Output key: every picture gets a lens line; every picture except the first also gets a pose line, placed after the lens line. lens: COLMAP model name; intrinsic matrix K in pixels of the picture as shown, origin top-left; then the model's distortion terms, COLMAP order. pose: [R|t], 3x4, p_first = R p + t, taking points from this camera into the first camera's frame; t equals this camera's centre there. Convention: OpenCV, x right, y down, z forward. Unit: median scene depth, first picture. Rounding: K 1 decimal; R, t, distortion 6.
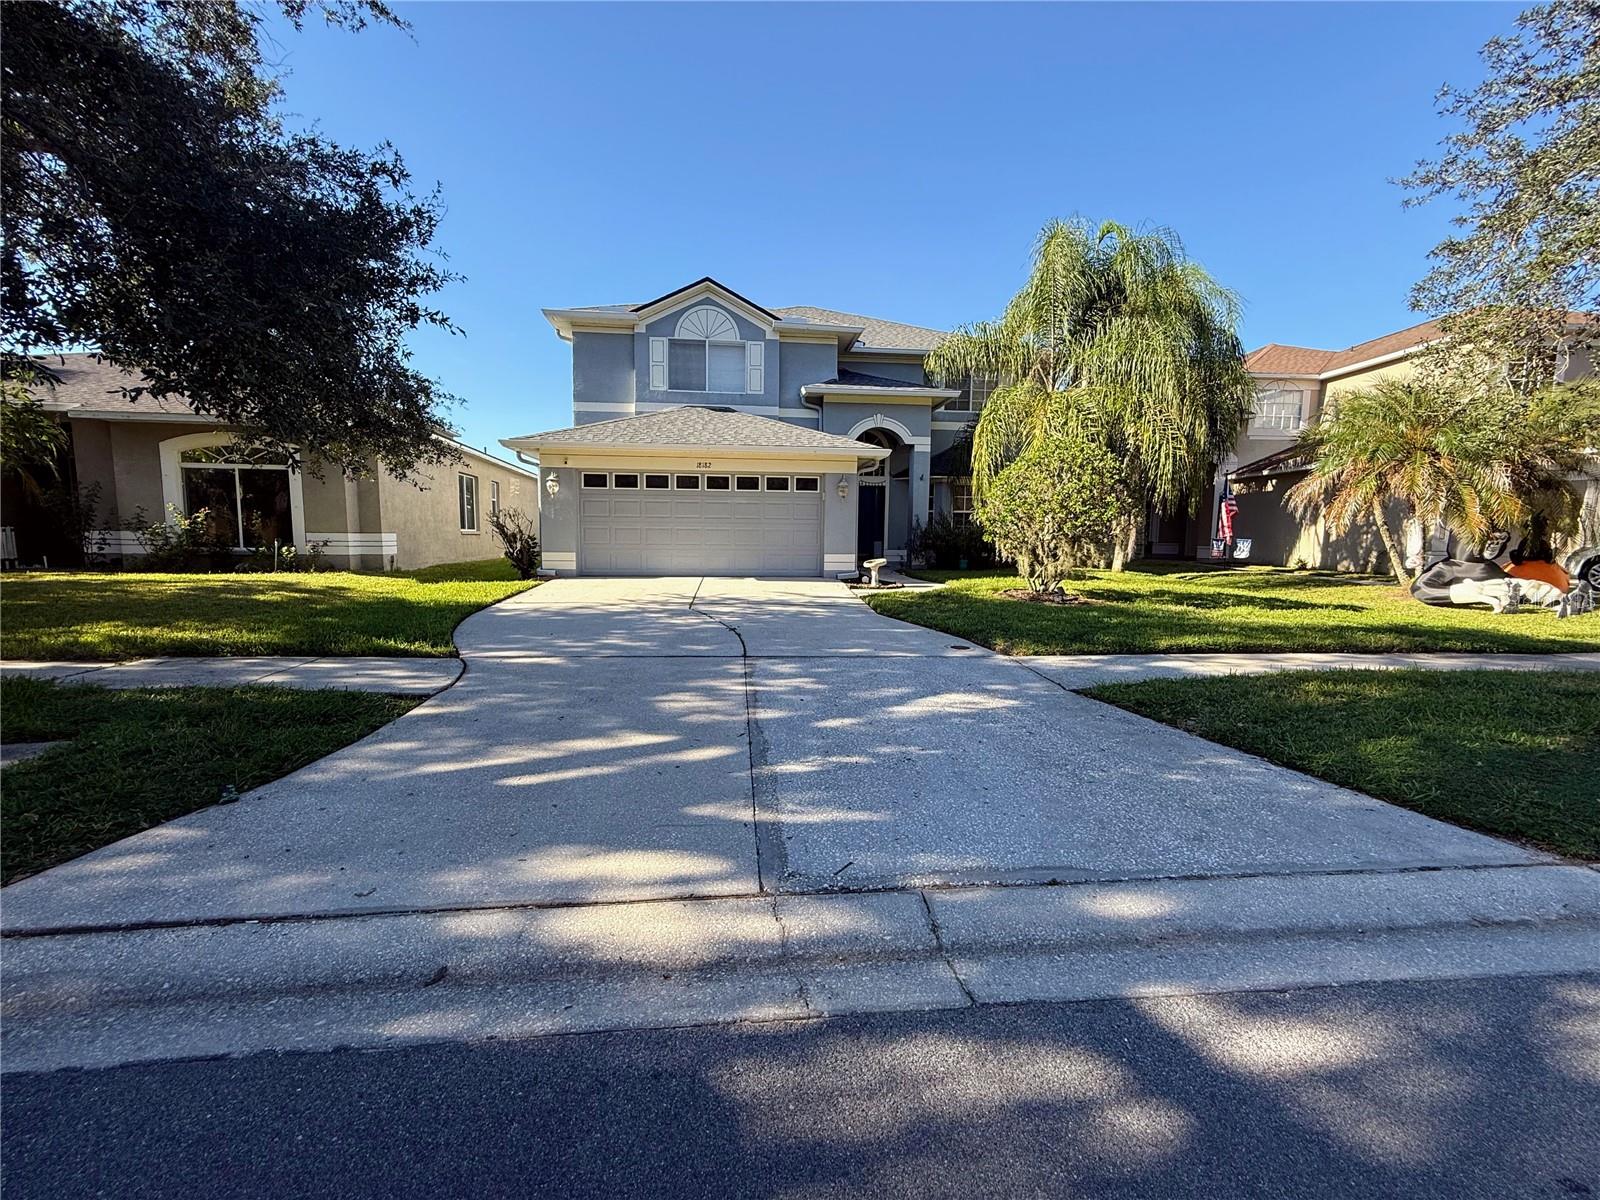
lens RADIAL K [[637.0, 0, 790.7], [0, 637.0, 602.1], [0, 0, 1]] dist [0.000153, 0.001448]
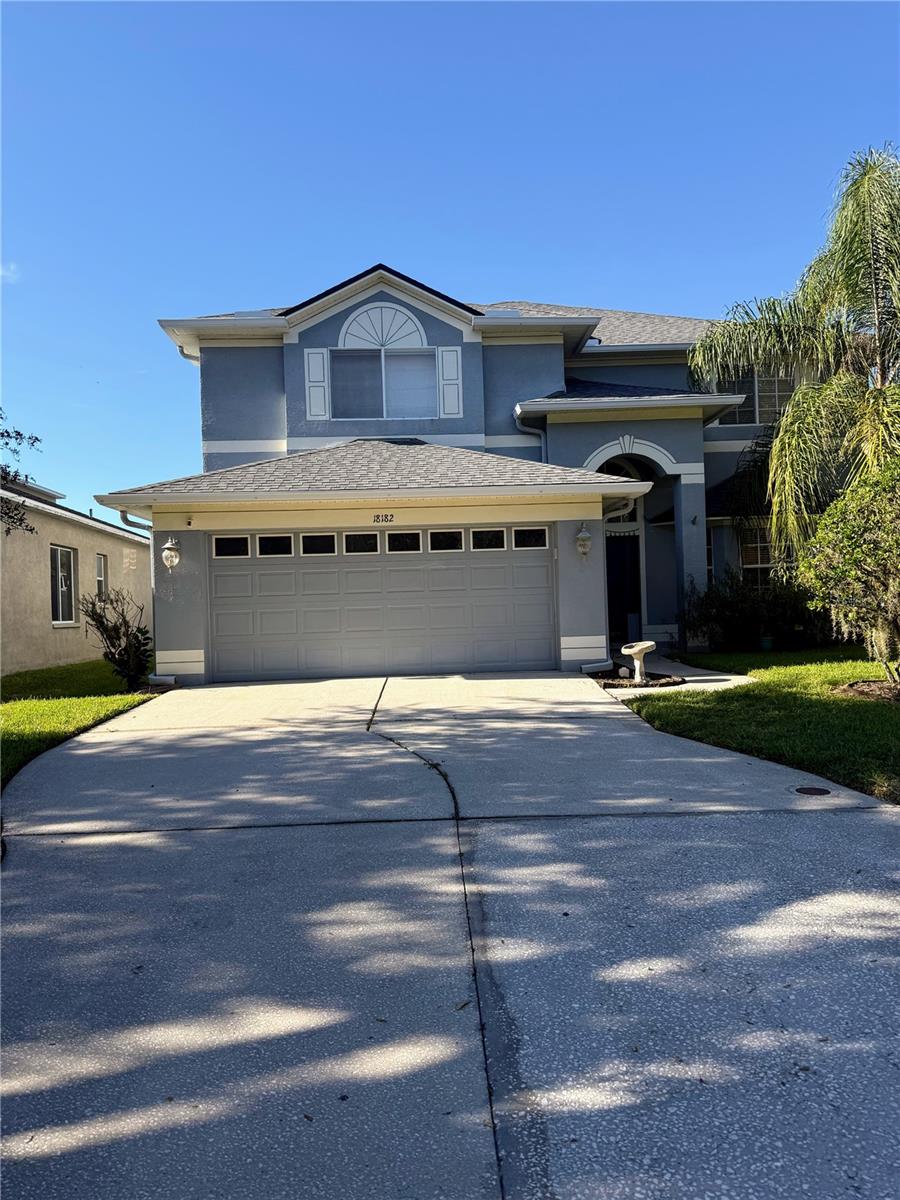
lens RADIAL K [[847.4, 0, 448.8], [0, 847.4, 607.2], [0, 0, 1]] dist [0.079160, -0.023066]
pose [[0.997247, -0.042442, -0.060804, -0.010583], [0.035833, 0.993728, -0.105929, -0.014560], [0.064918, 0.103458, 0.992513, 0.081764]]
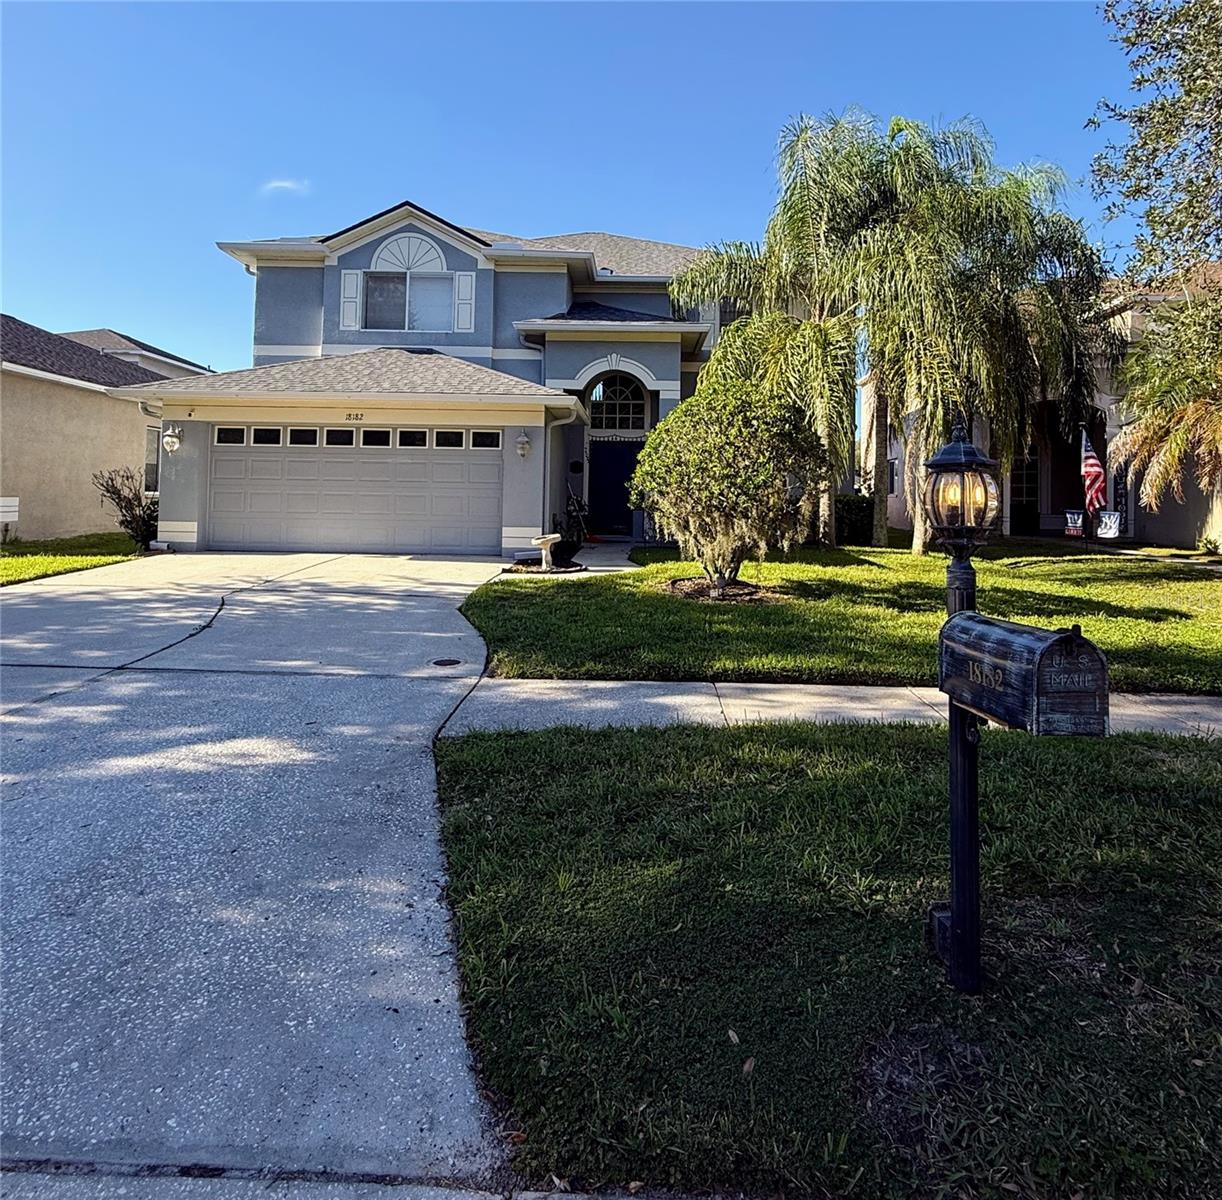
lens RADIAL K [[768.7, 0, 603.3], [0, 768.7, 476.8], [0, 0, 1]] dist [0.003974, -0.002292]
pose [[0.993724, 0.003298, -0.111813, 0.287334], [-0.018159, 0.991063, -0.132156, -0.013494], [0.110378, 0.133357, 0.984902, 0.070803]]
